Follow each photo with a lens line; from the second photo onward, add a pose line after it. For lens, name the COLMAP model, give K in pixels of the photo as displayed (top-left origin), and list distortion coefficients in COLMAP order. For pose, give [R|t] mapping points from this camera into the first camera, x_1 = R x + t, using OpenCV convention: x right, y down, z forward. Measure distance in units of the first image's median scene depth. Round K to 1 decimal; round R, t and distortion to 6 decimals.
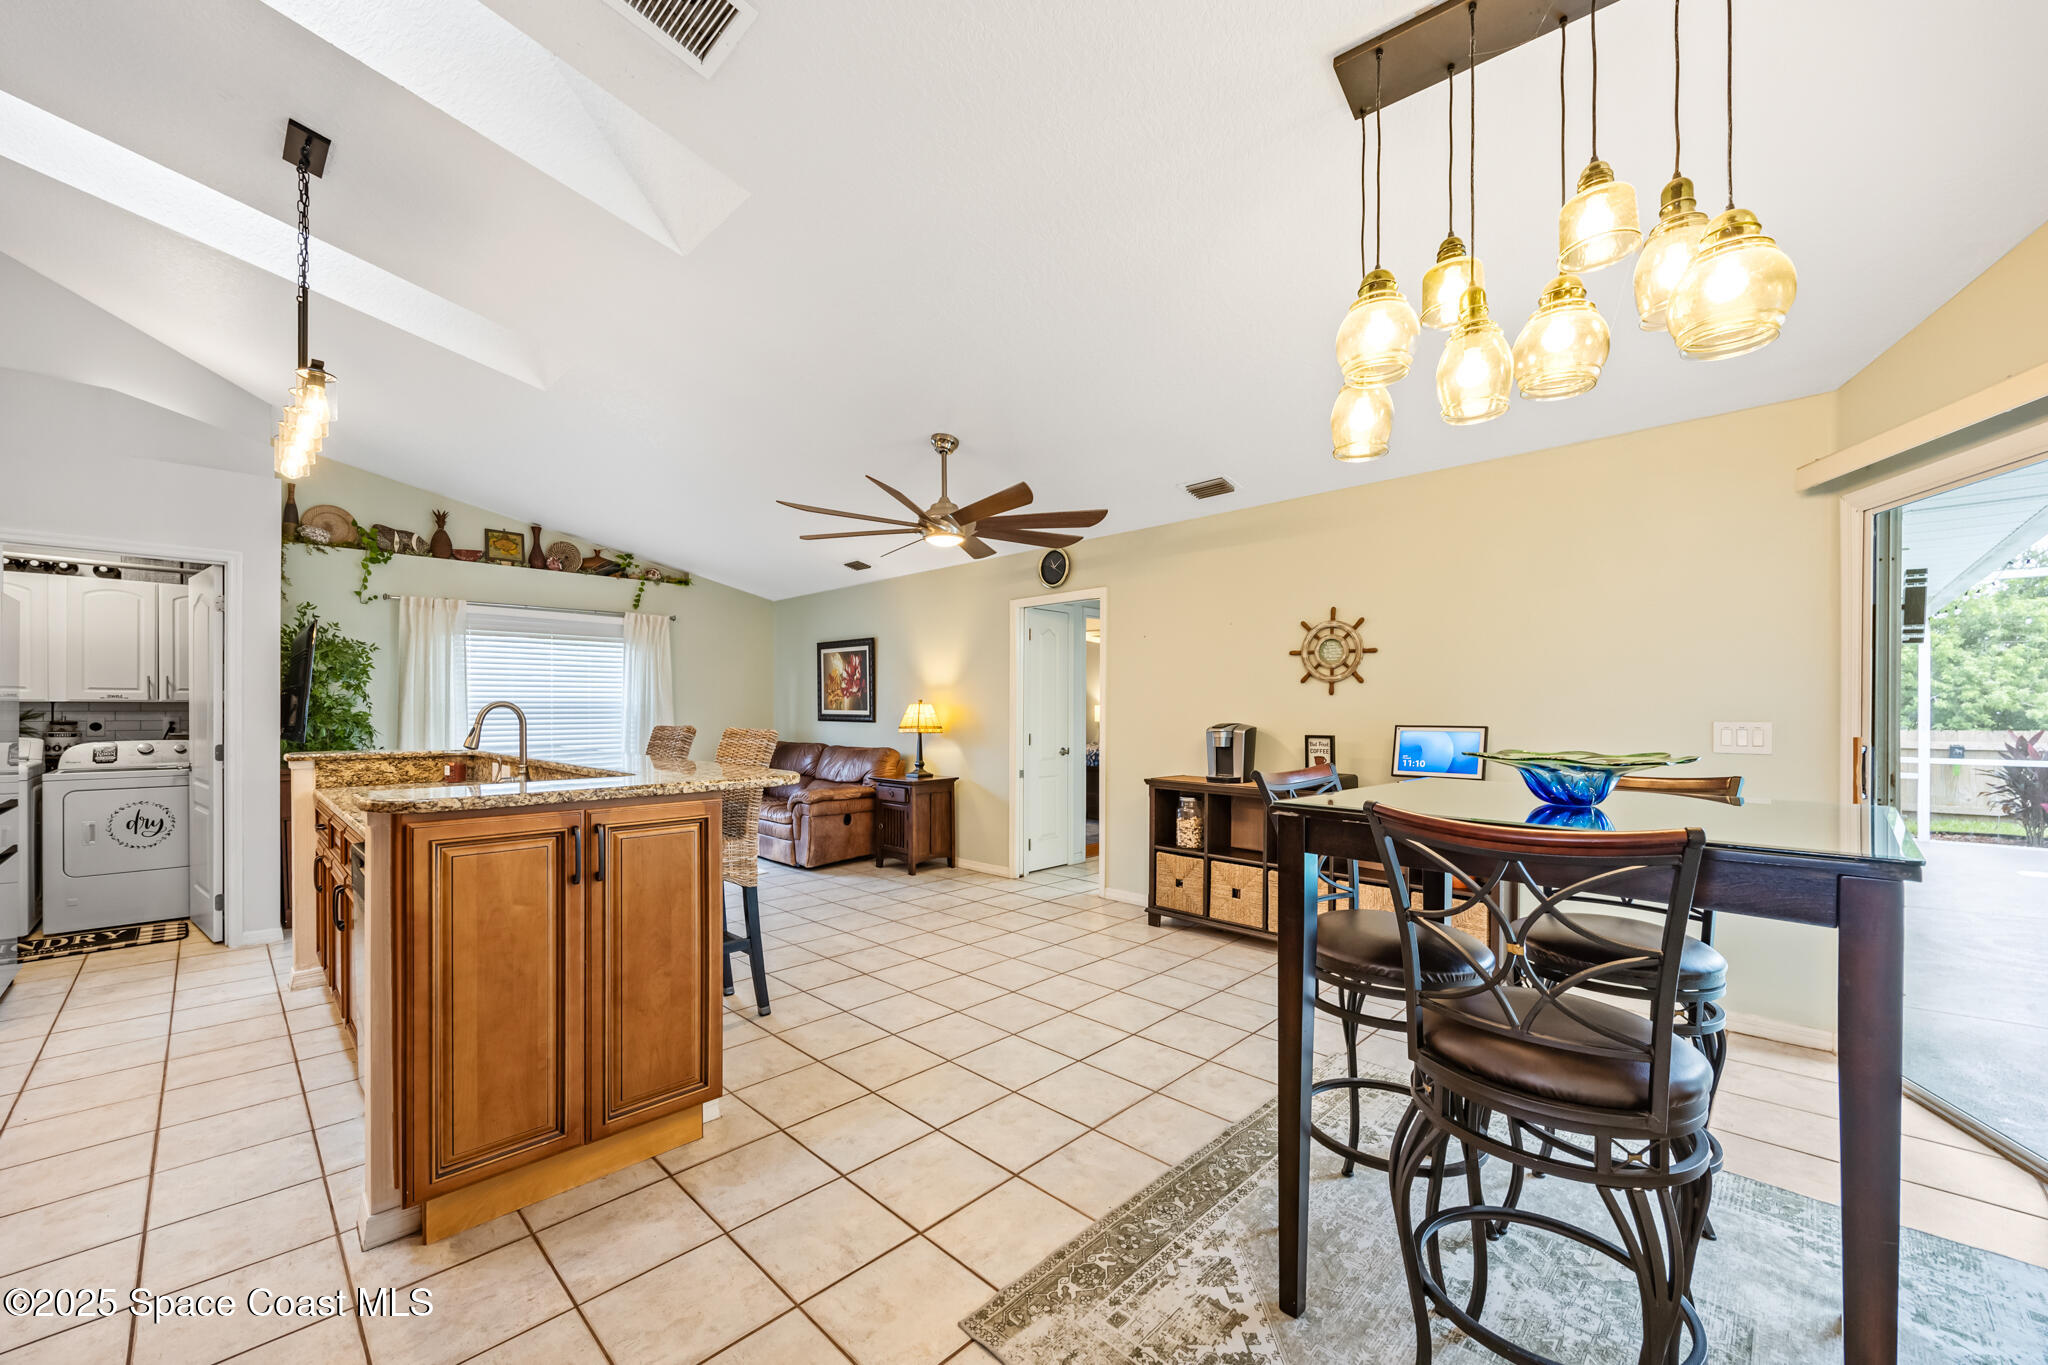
lens RADIAL K [[794.1, 0, 1014.2], [0, 794.1, 711.0], [0, 0, 1]] dist [-0.003298, -0.000497]
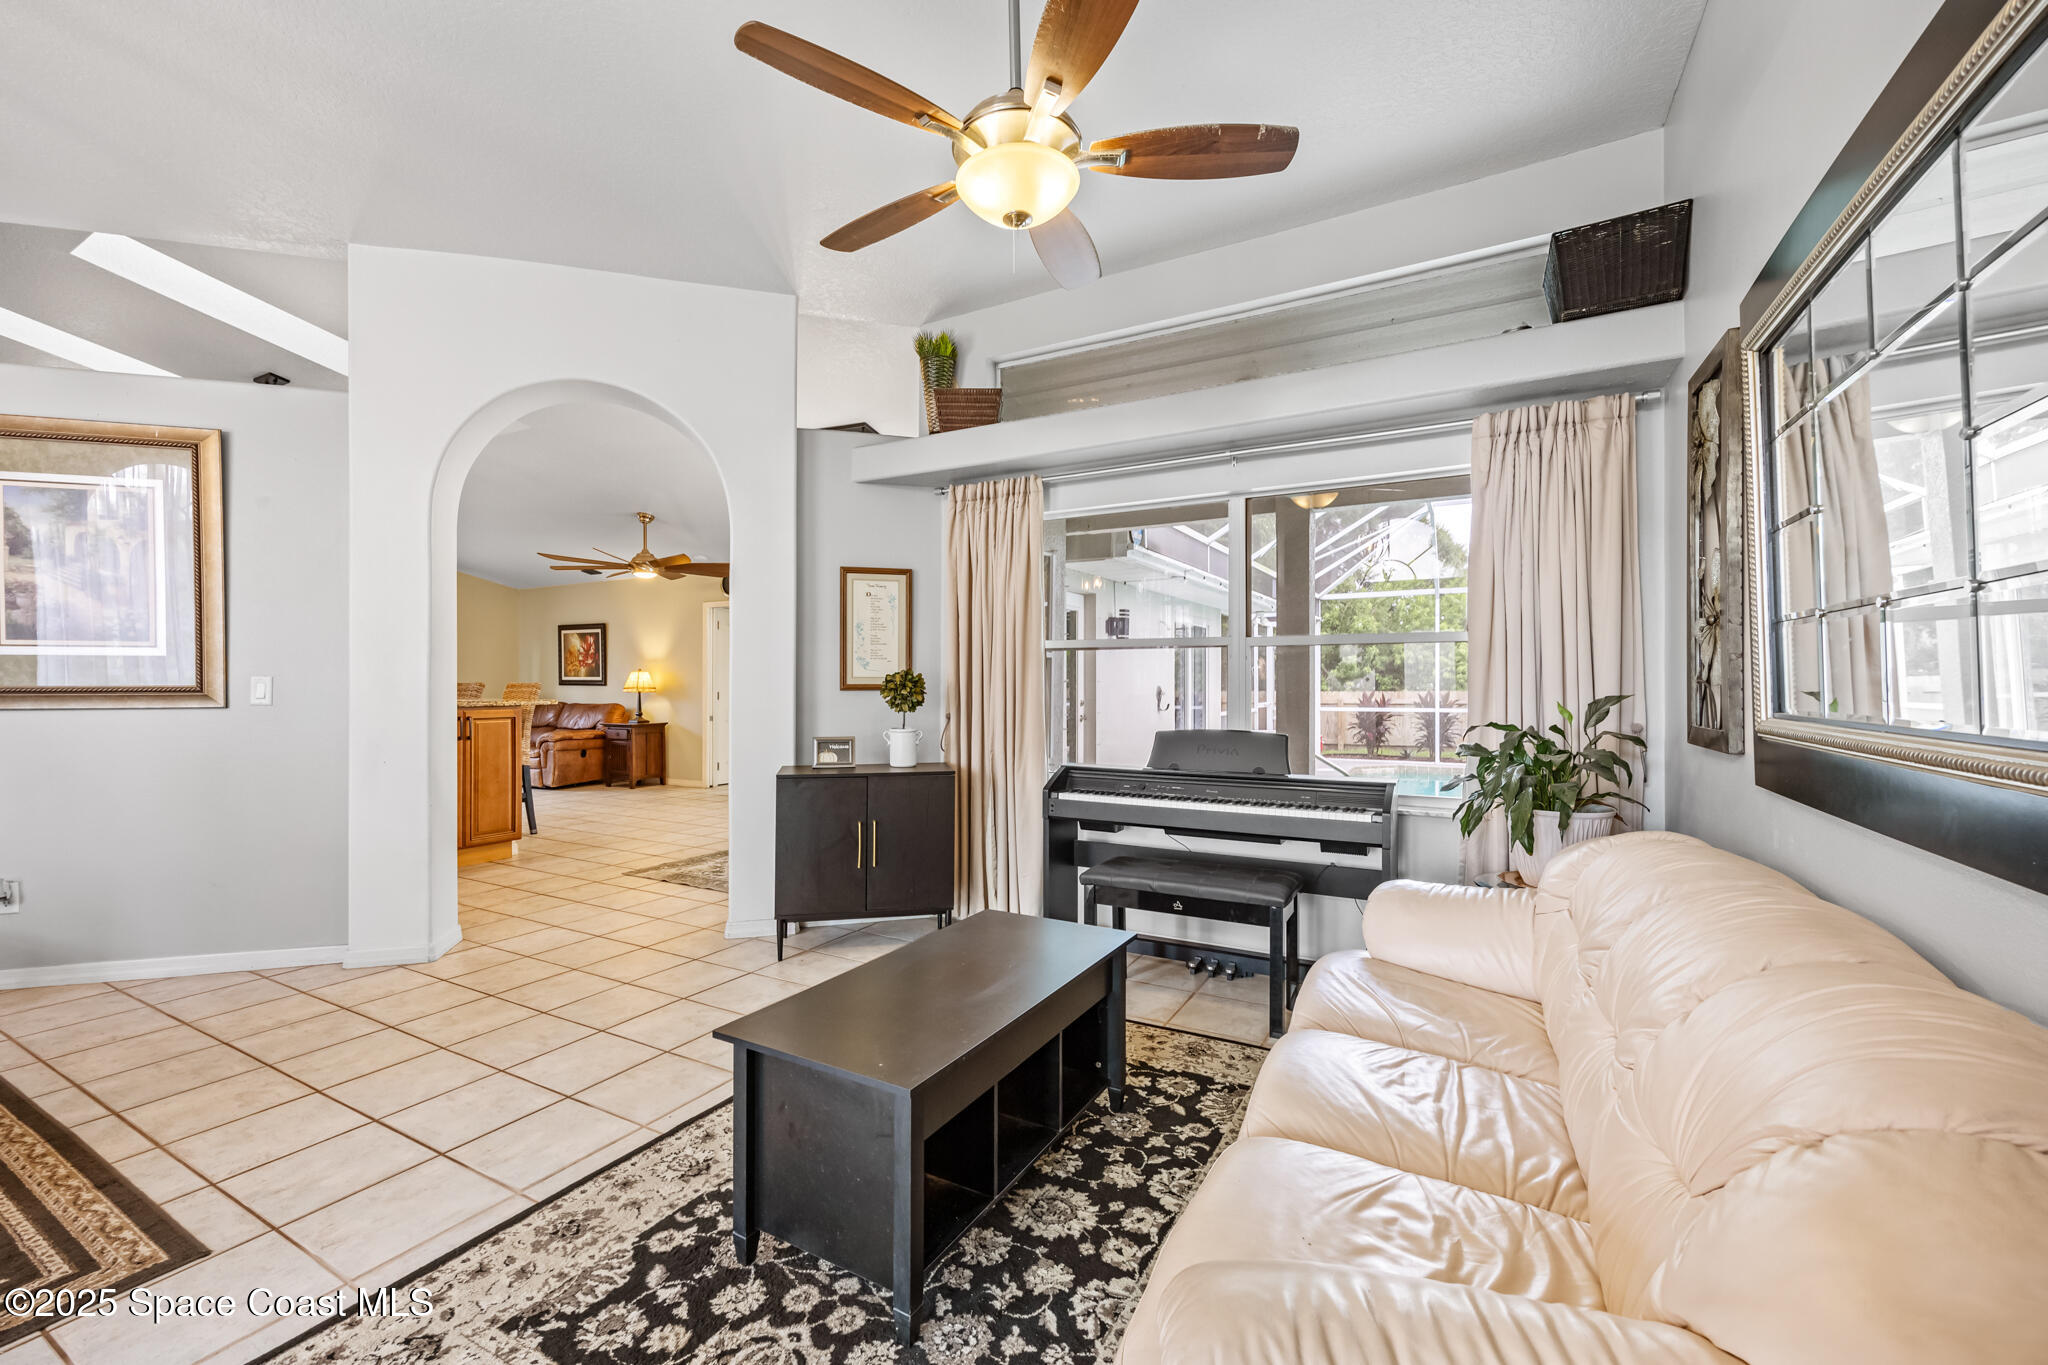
lens RADIAL K [[837.2, 0, 1018.8], [0, 837.2, 686.0], [0, 0, 1]] dist [-0.000330, 0.000156]
pose [[0.963802, -0.002350, 0.266610, 0.148332], [0.001842, 0.999996, 0.002155, 0.015738], [-0.266614, -0.001586, 0.963802, -0.682839]]
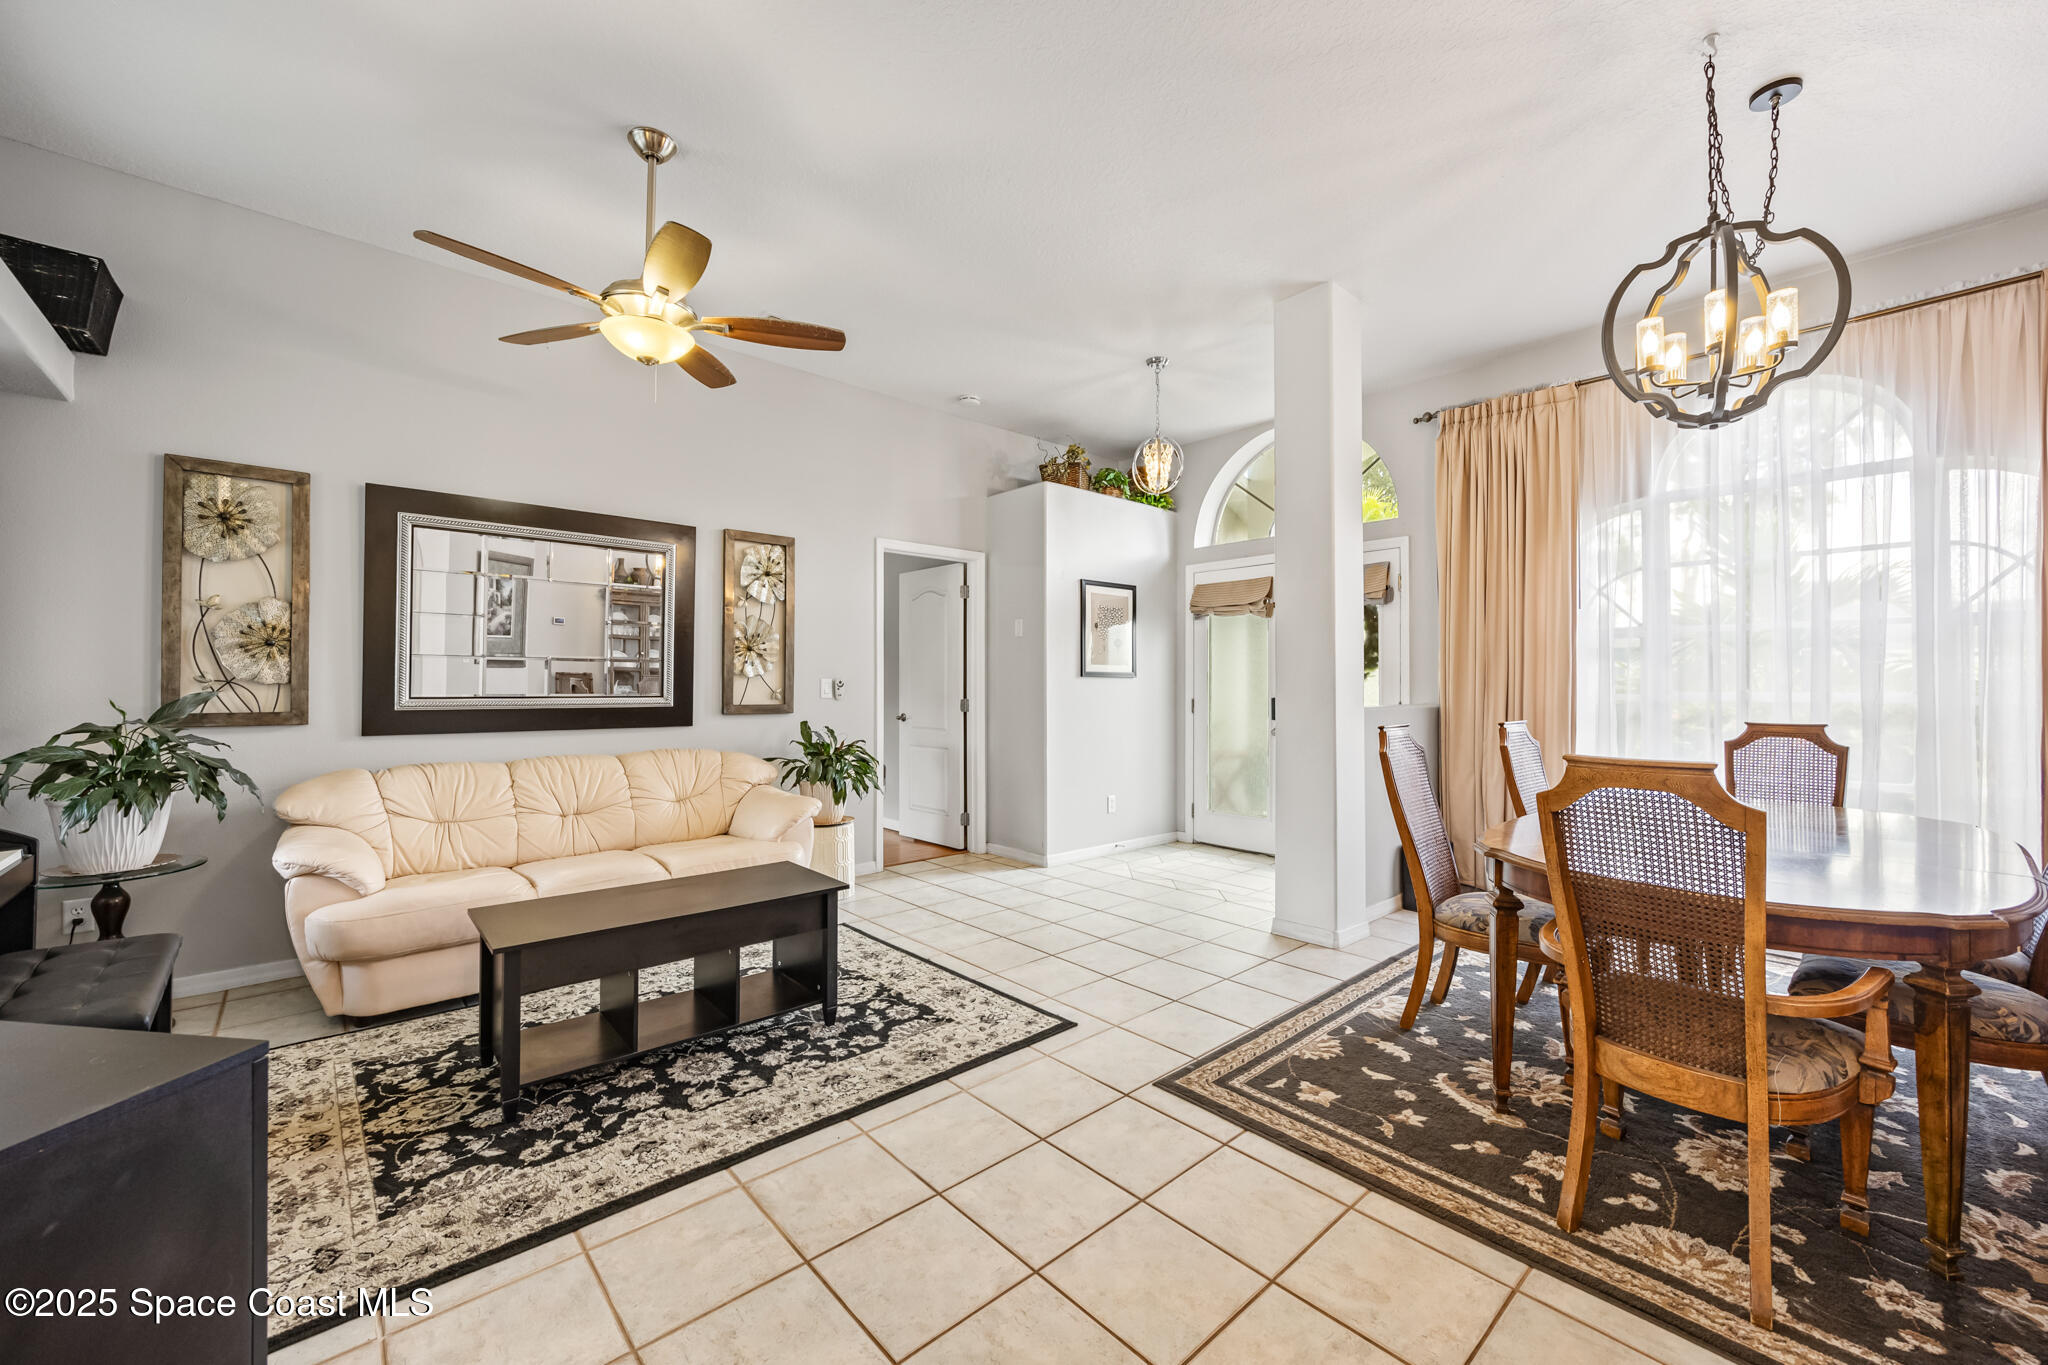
lens RADIAL K [[796.8, 0, 1023.4], [0, 796.8, 673.4], [0, 0, 1]] dist [-0.004620, 0.000031]
pose [[-0.998344, -0.003709, 0.057404, -0.005095], [-0.004561, 0.999881, -0.014720, 0.015256], [-0.057342, -0.014957, -0.998243, 0.082333]]
